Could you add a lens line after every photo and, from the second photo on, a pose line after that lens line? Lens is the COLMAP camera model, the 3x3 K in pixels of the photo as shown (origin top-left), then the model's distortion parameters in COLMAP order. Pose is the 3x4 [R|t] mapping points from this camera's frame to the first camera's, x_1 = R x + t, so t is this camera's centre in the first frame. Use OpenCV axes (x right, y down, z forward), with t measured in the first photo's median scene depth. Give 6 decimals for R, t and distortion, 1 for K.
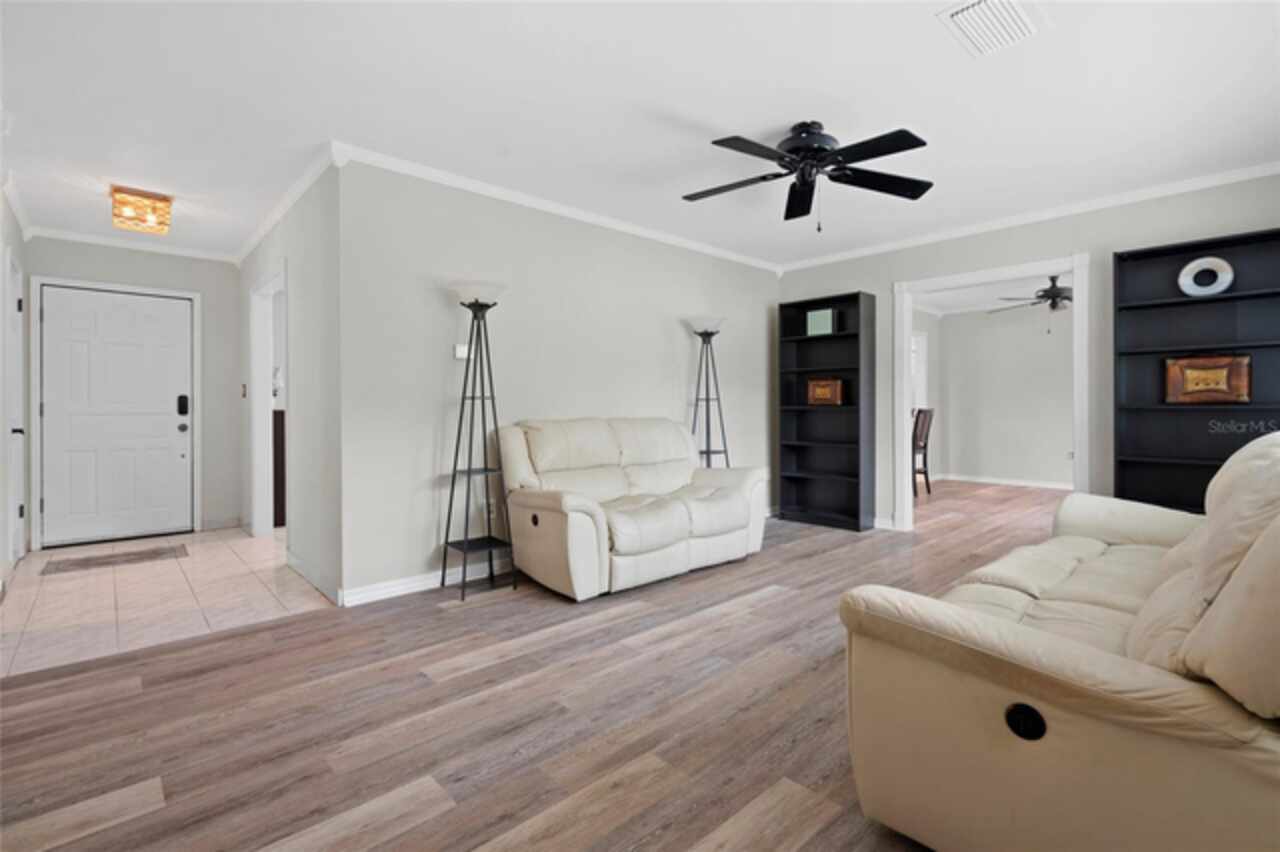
lens RADIAL K [[590.9, 0, 643.4], [0, 590.9, 419.2], [0, 0, 1]] dist [0.001300, -0.000380]
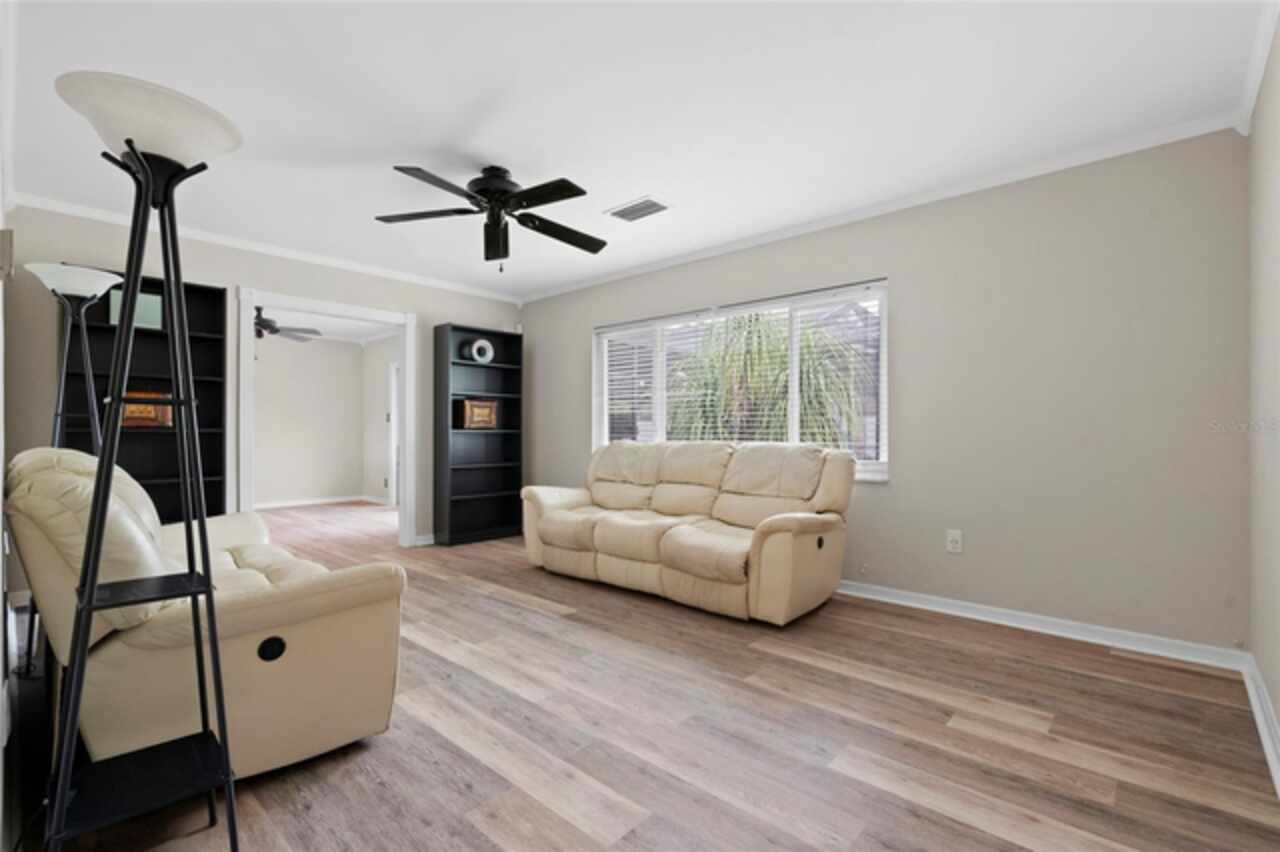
lens RADIAL K [[590.9, 0, 643.0], [0, 590.9, 424.7], [0, 0, 1]] dist [0.001300, -0.000380]
pose [[-0.101150, 0.017336, 0.994720, -0.901764], [0.015162, 0.999759, -0.015882, -0.007890], [-0.994756, 0.013476, -0.101388, 0.914502]]
